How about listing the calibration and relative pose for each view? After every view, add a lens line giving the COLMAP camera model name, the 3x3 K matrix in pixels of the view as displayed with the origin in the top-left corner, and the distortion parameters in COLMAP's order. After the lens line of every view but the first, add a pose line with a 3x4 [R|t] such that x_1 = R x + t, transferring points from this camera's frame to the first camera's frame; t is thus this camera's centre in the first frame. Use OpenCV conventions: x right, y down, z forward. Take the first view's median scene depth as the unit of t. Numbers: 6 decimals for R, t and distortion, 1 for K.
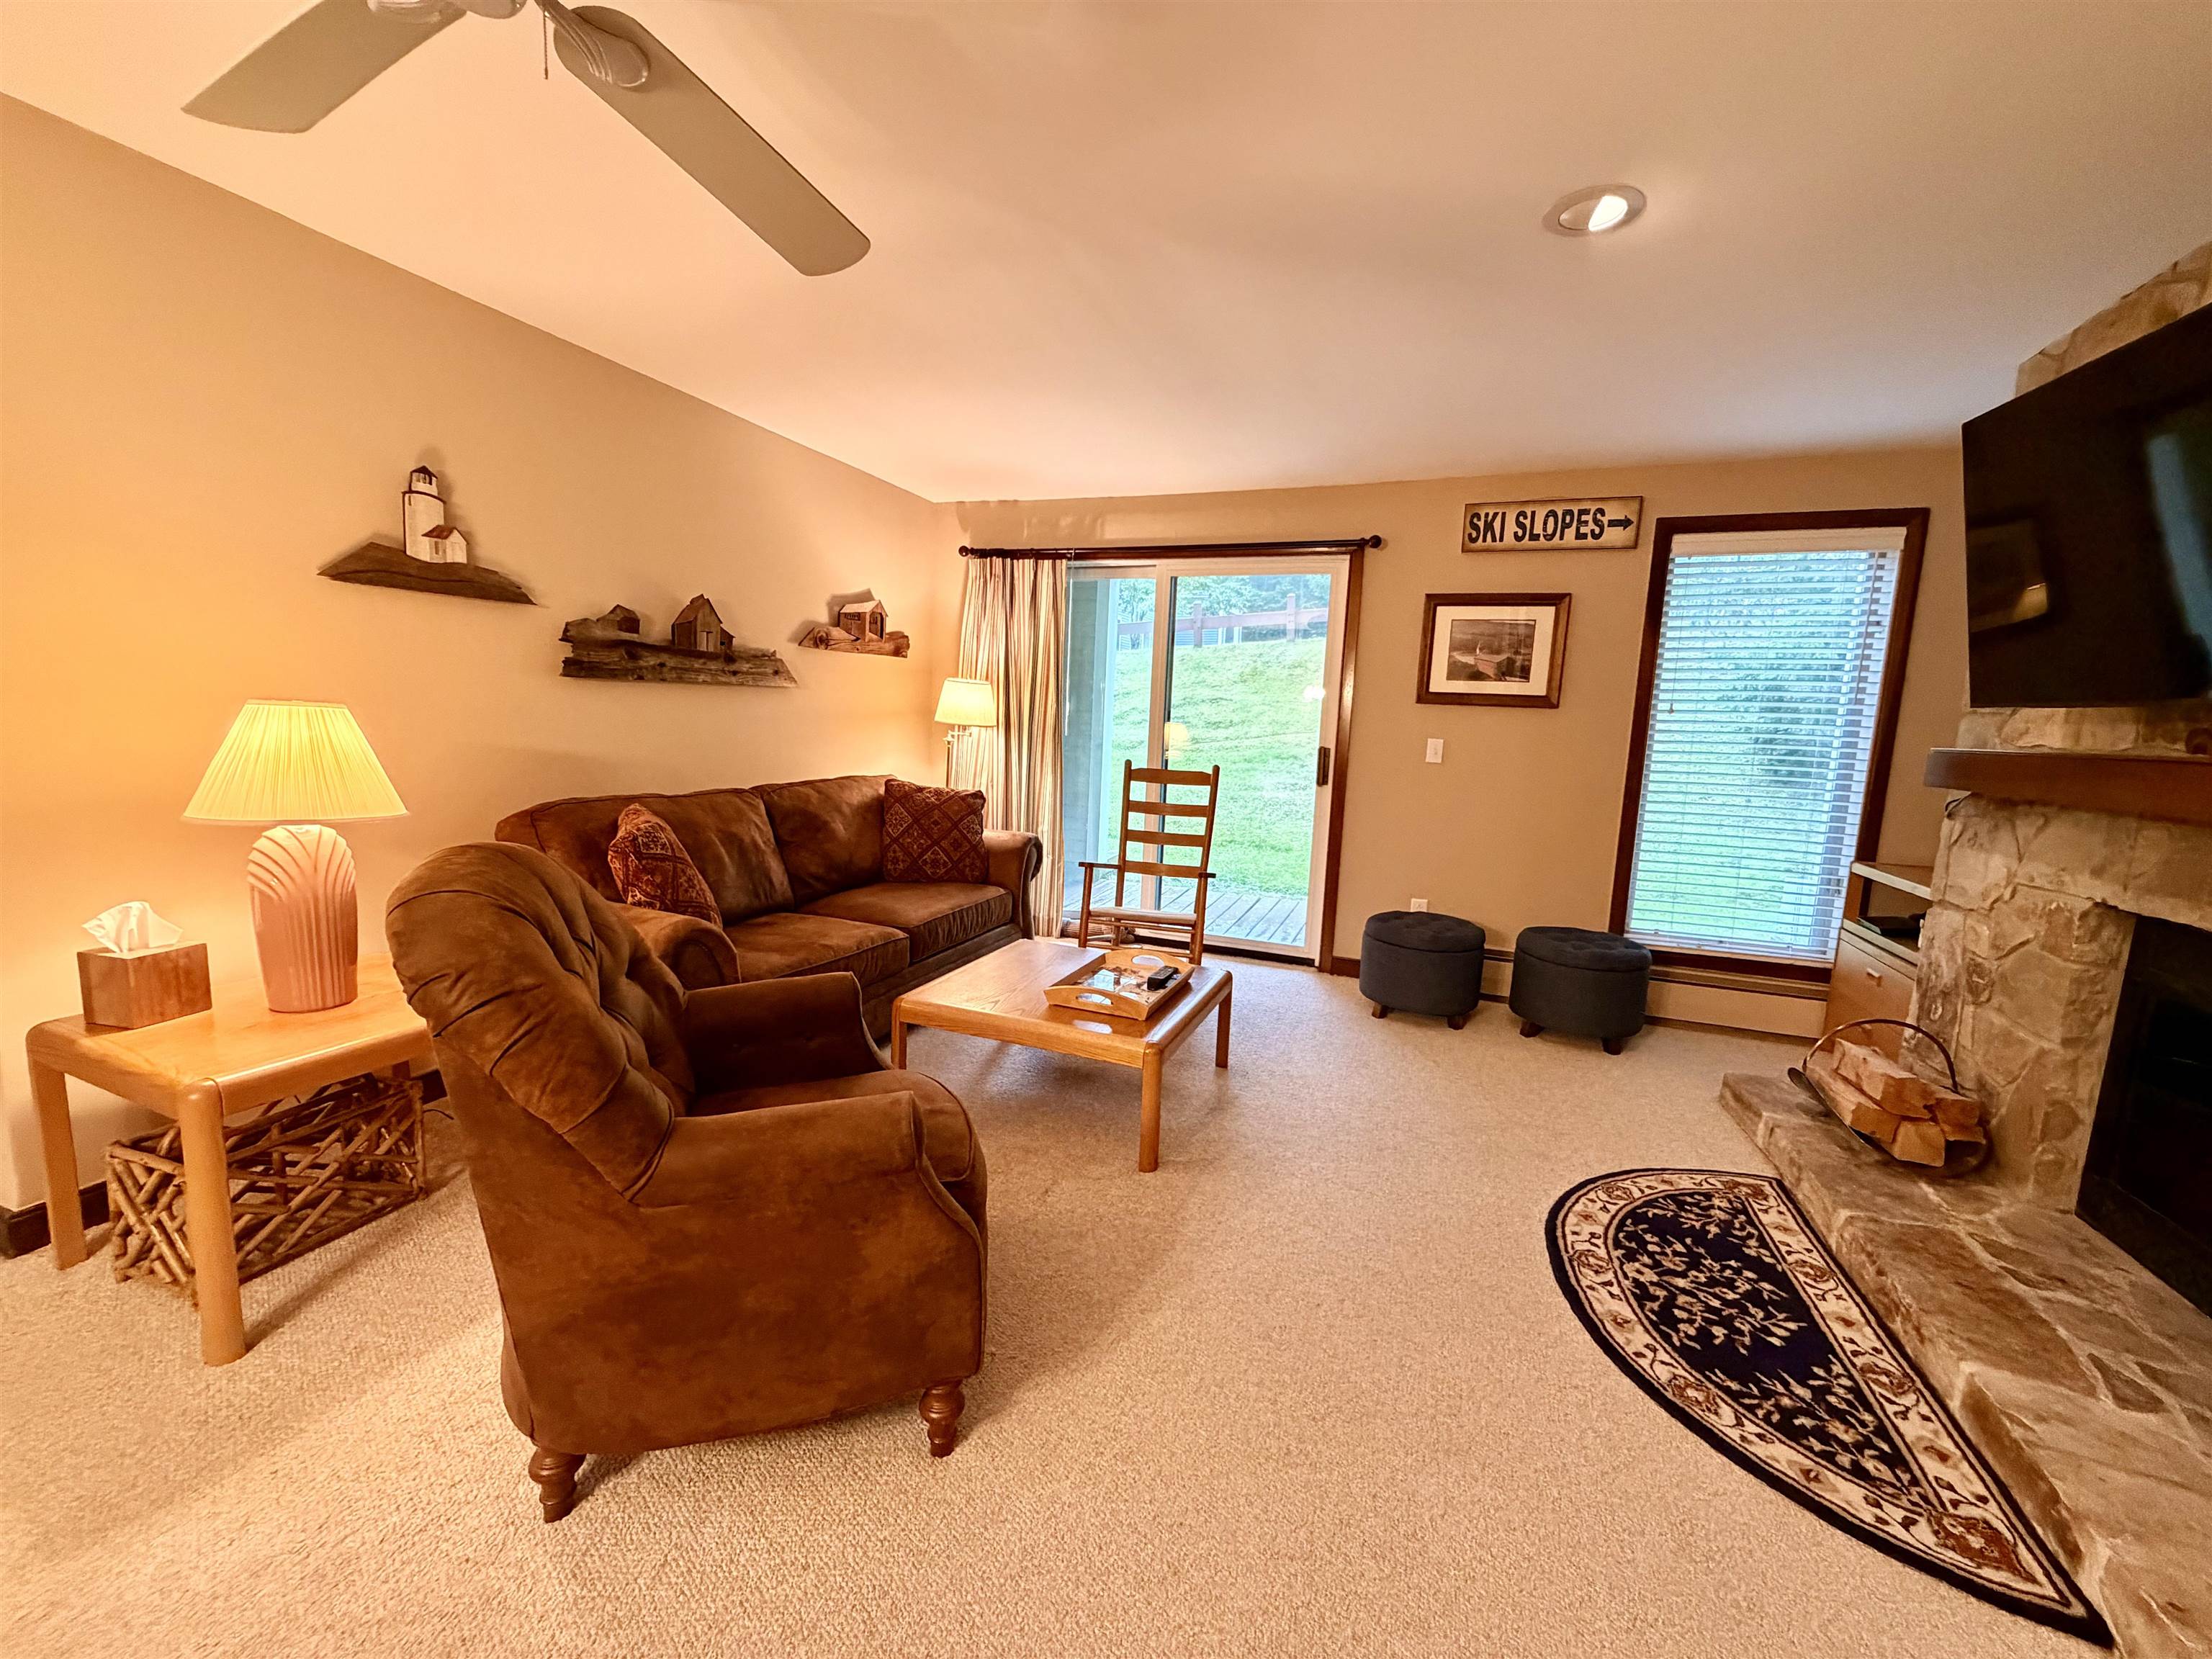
lens RADIAL K [[878.7, 0, 1100.2], [0, 878.7, 831.9], [0, 0, 1]] dist [-0.001545, -0.000043]
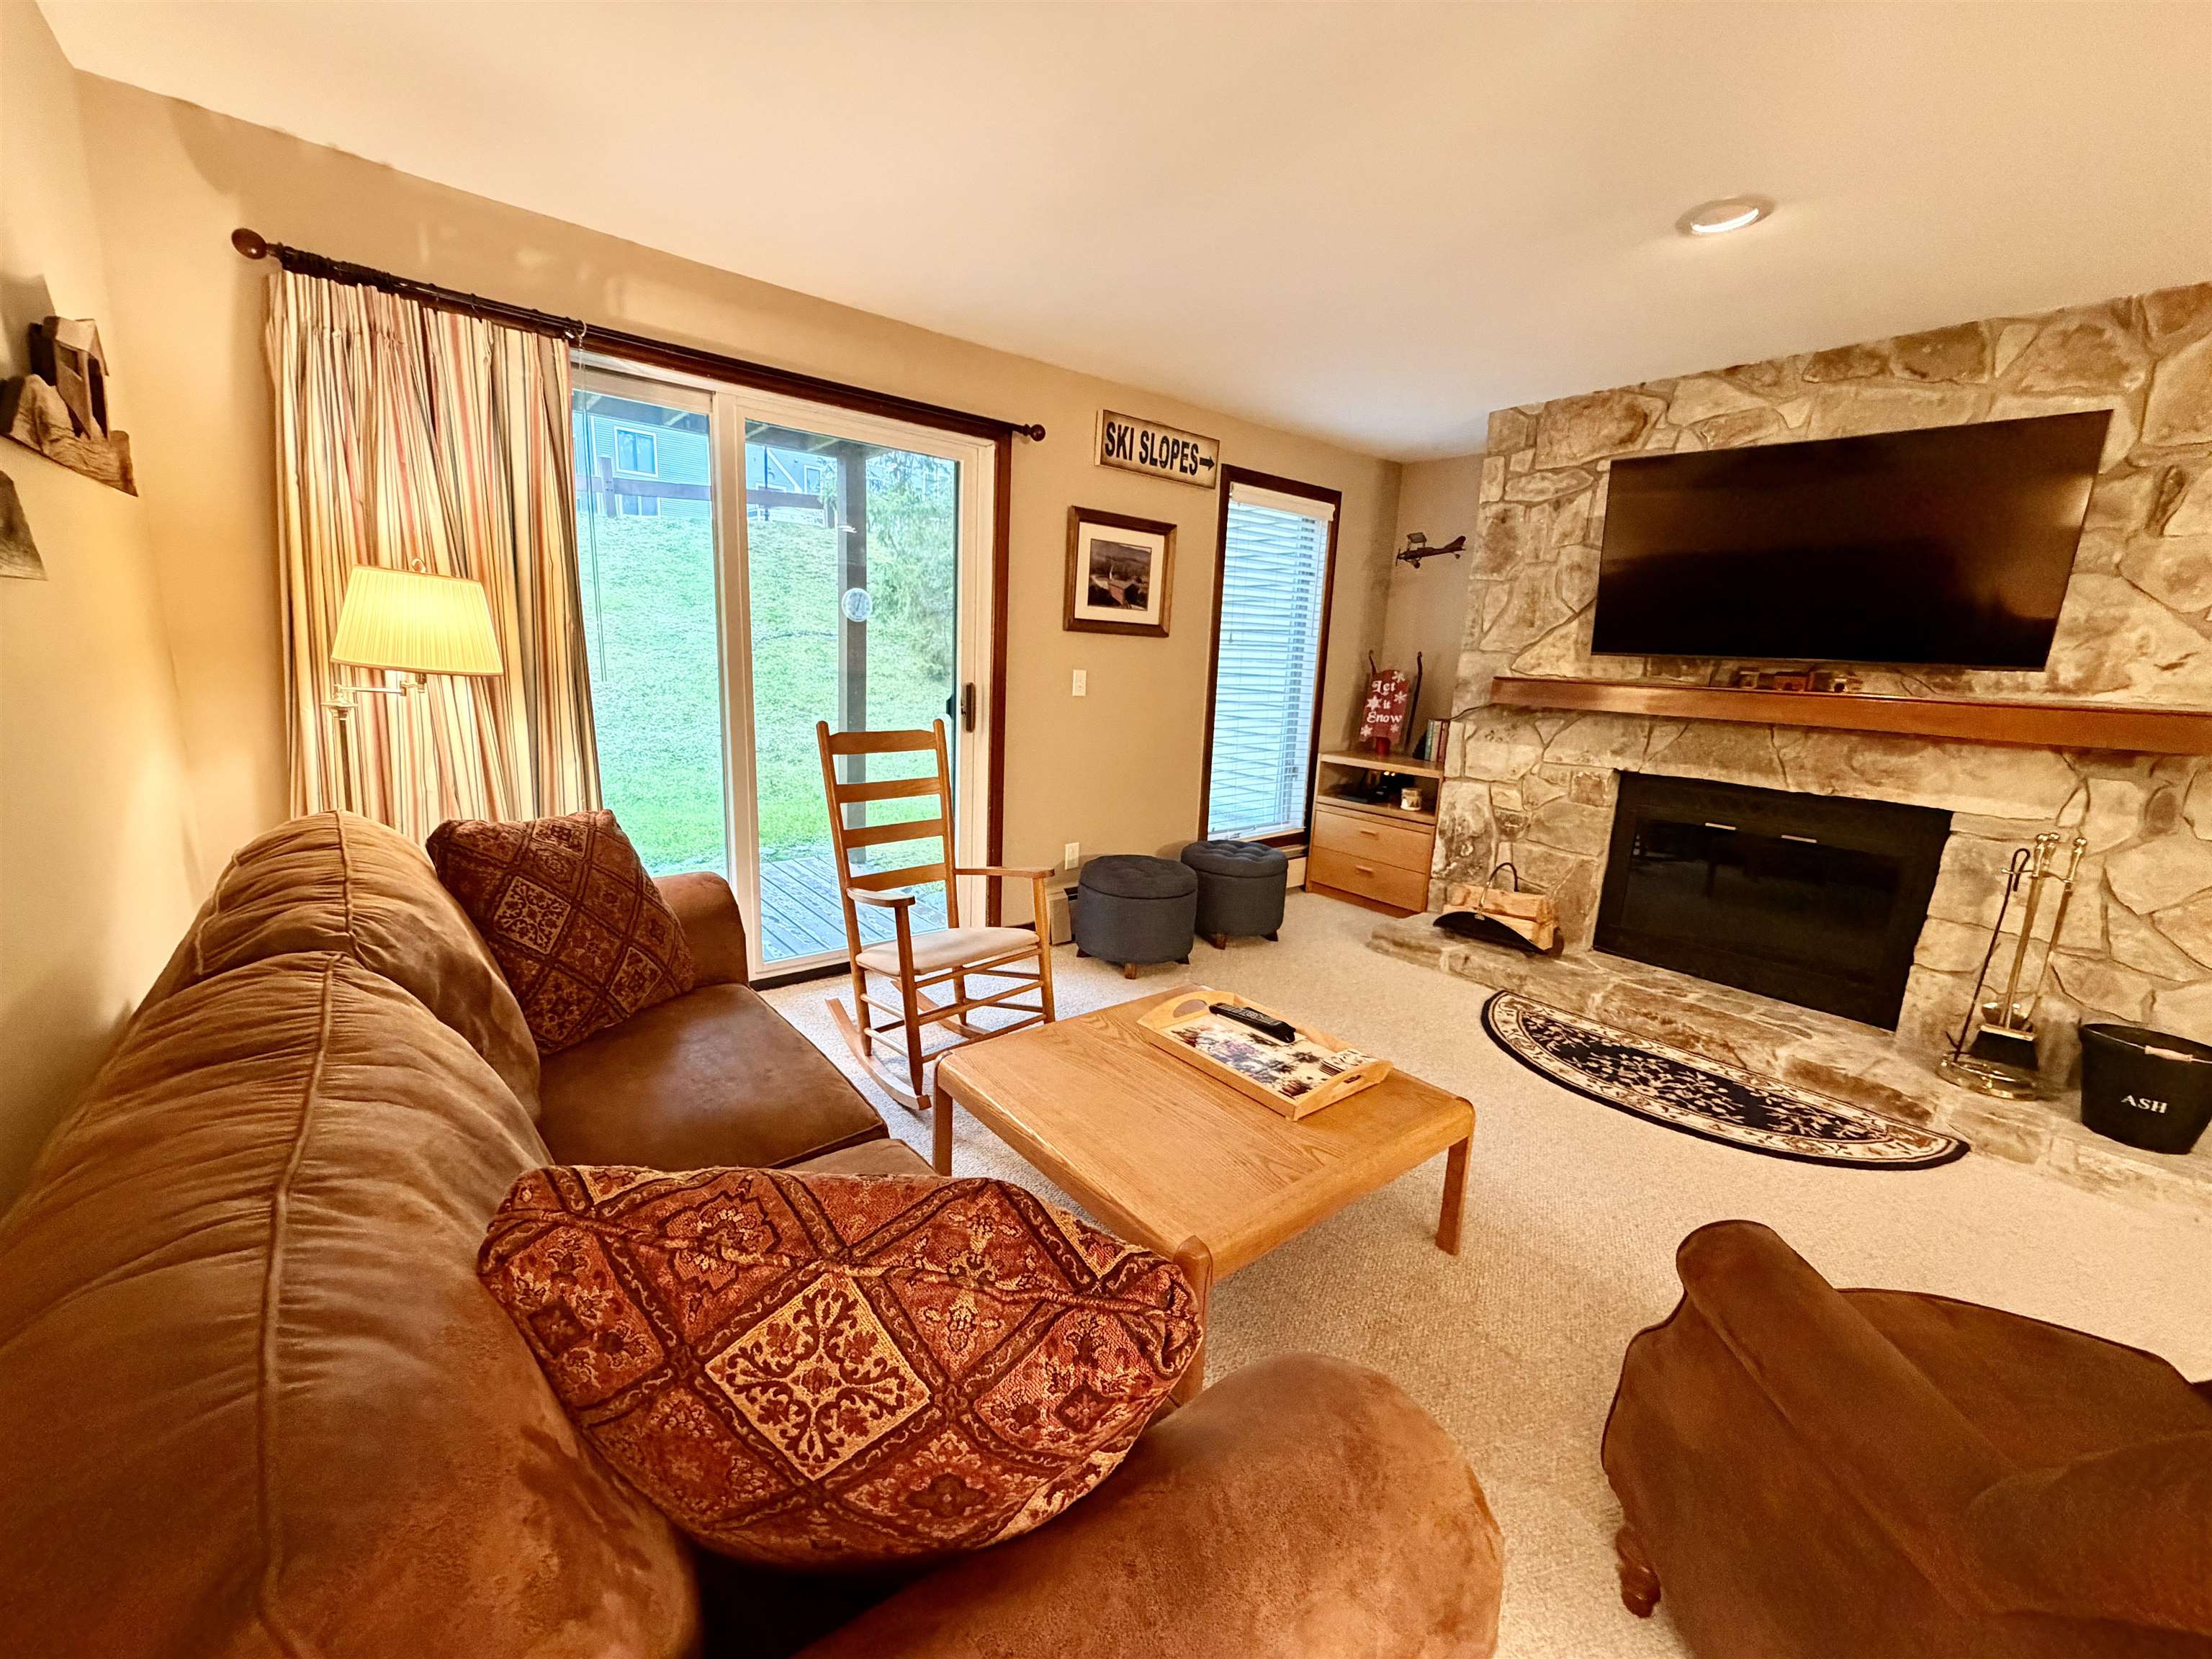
lens RADIAL K [[878.7, 0, 1100.2], [0, 878.7, 831.9], [0, 0, 1]] dist [-0.001545, -0.000043]
pose [[0.491430, -0.194055, 0.849023, -0.637499], [0.091771, 0.980971, 0.171094, -0.143067], [-0.866069, -0.006165, 0.499887, 0.781641]]
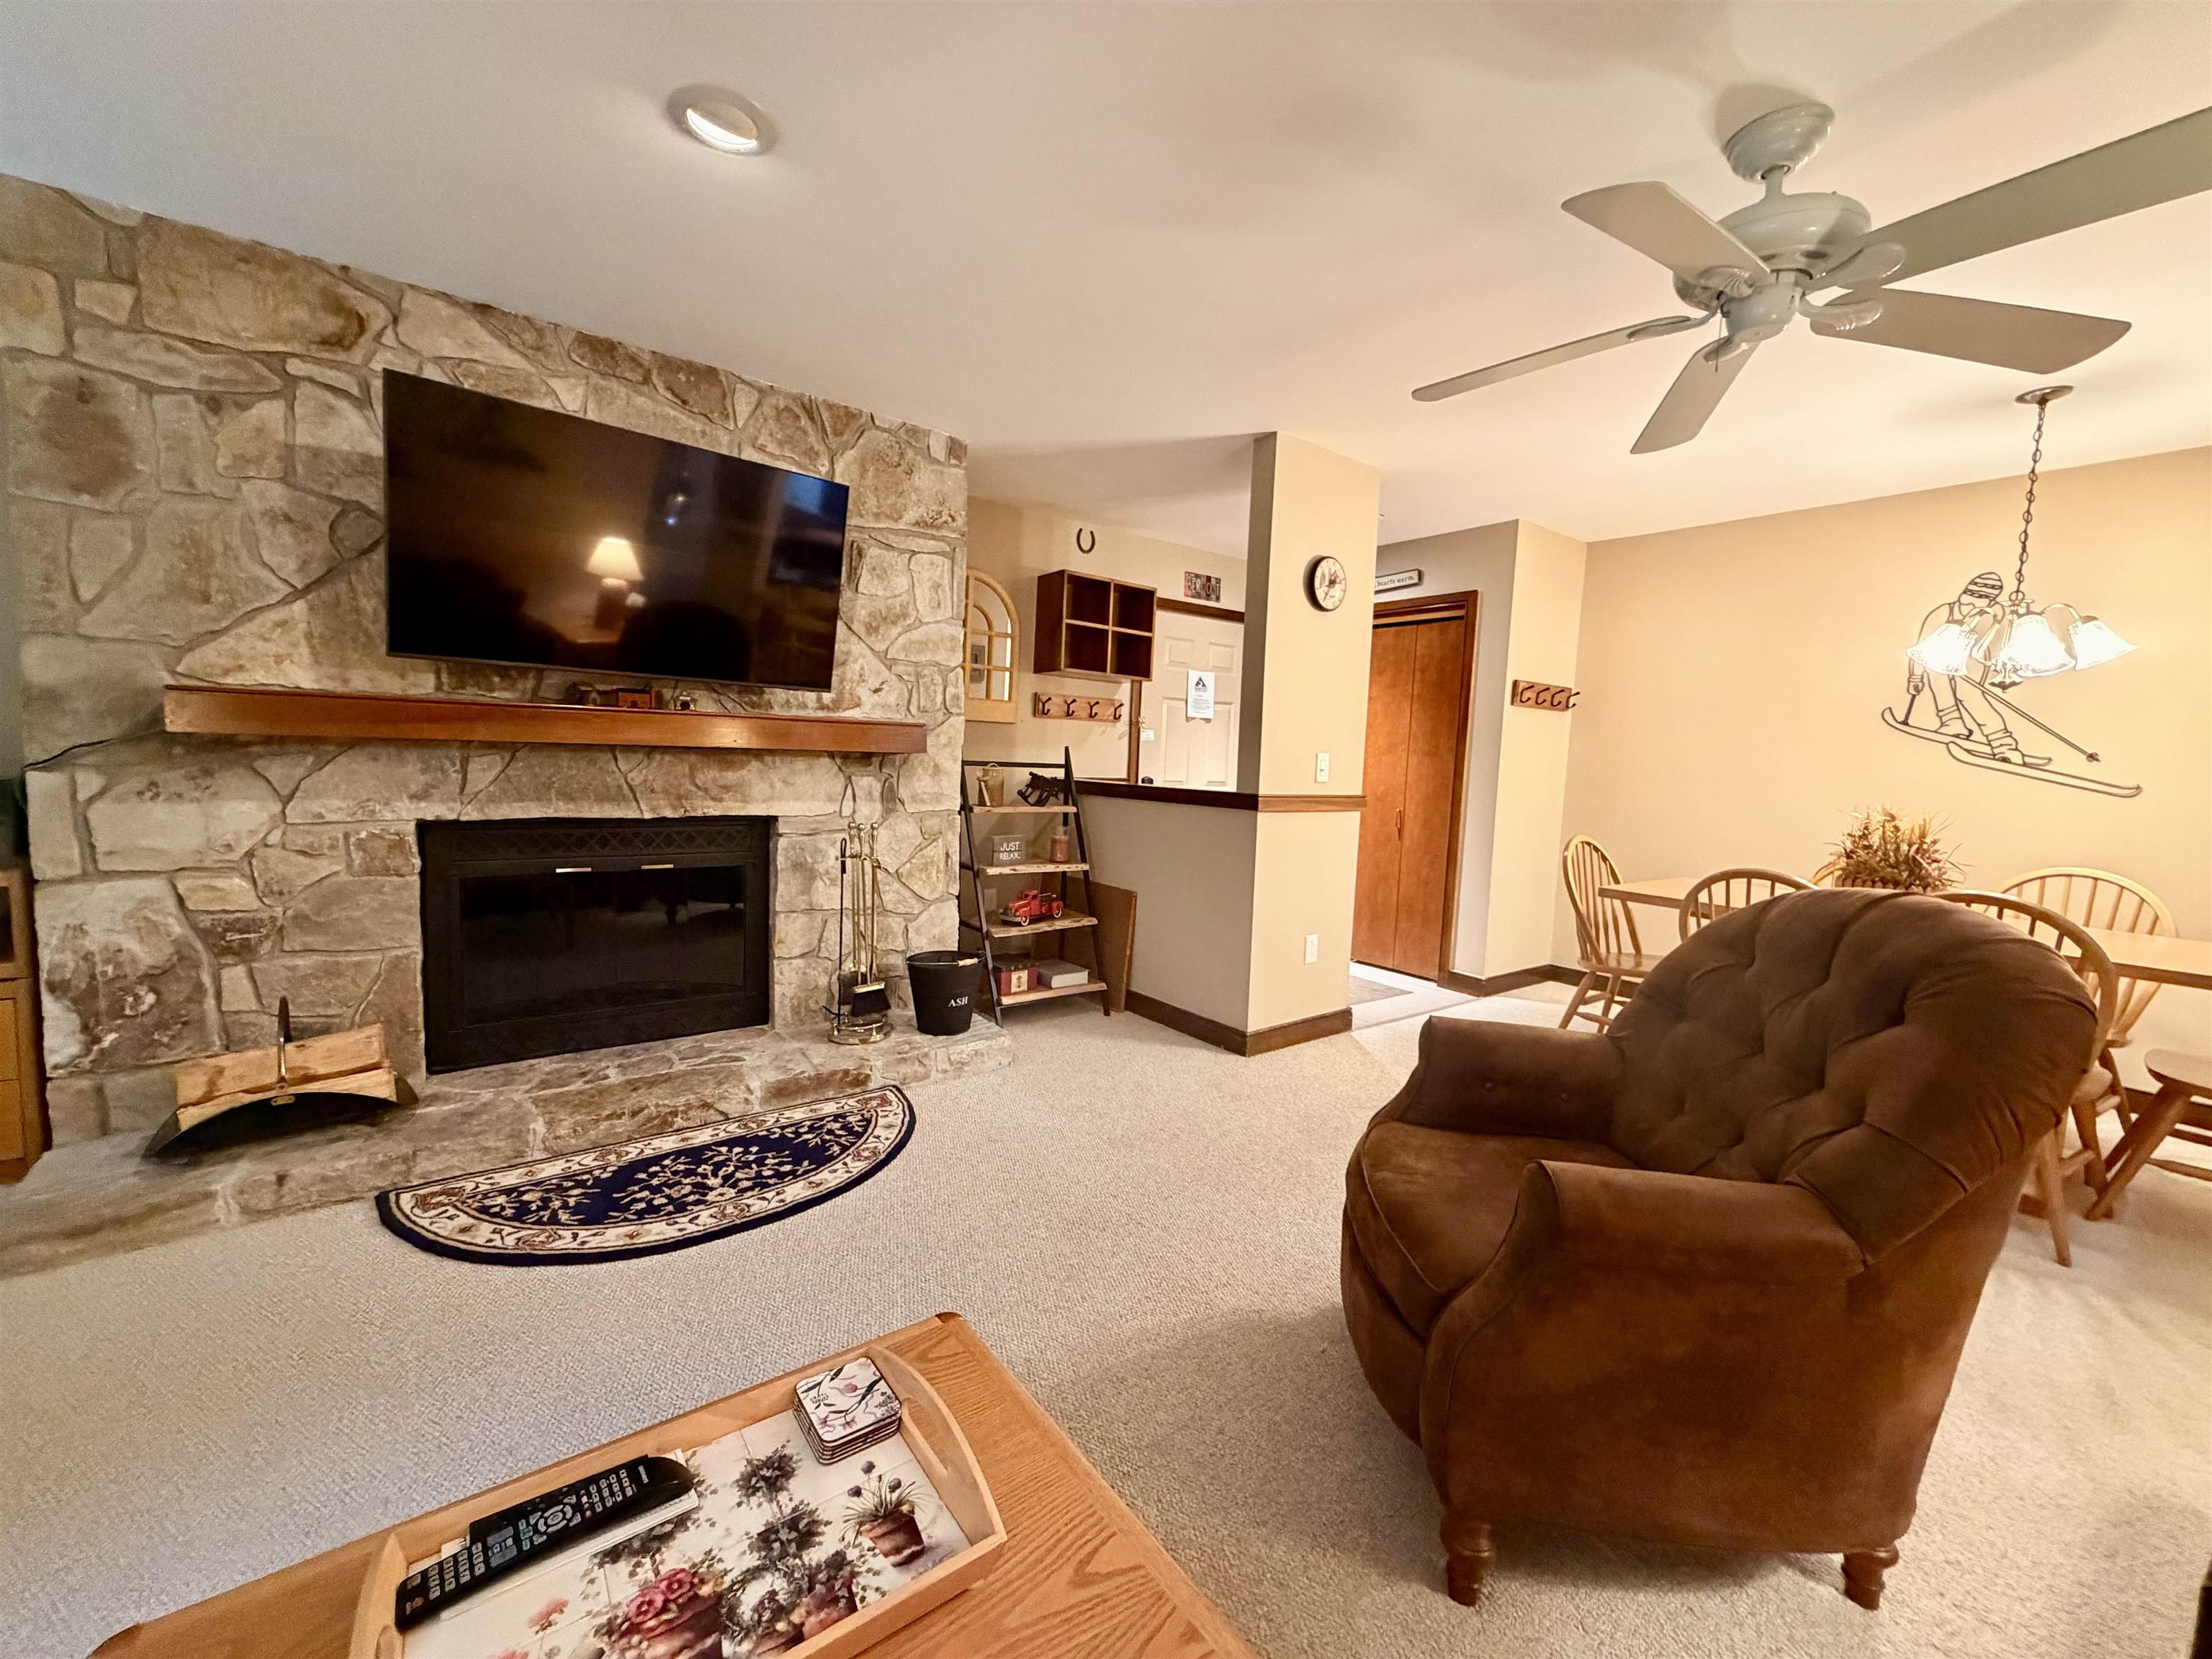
lens RADIAL K [[882.9, 0, 1101.3], [0, 882.9, 831.6], [0, 0, 1]] dist [-0.001691, 0.000494]
pose [[-0.851338, -0.119882, 0.510736, -0.220304], [-0.002862, 0.974588, 0.223988, -0.139475], [-0.524609, 0.189228, -0.830047, 1.171751]]
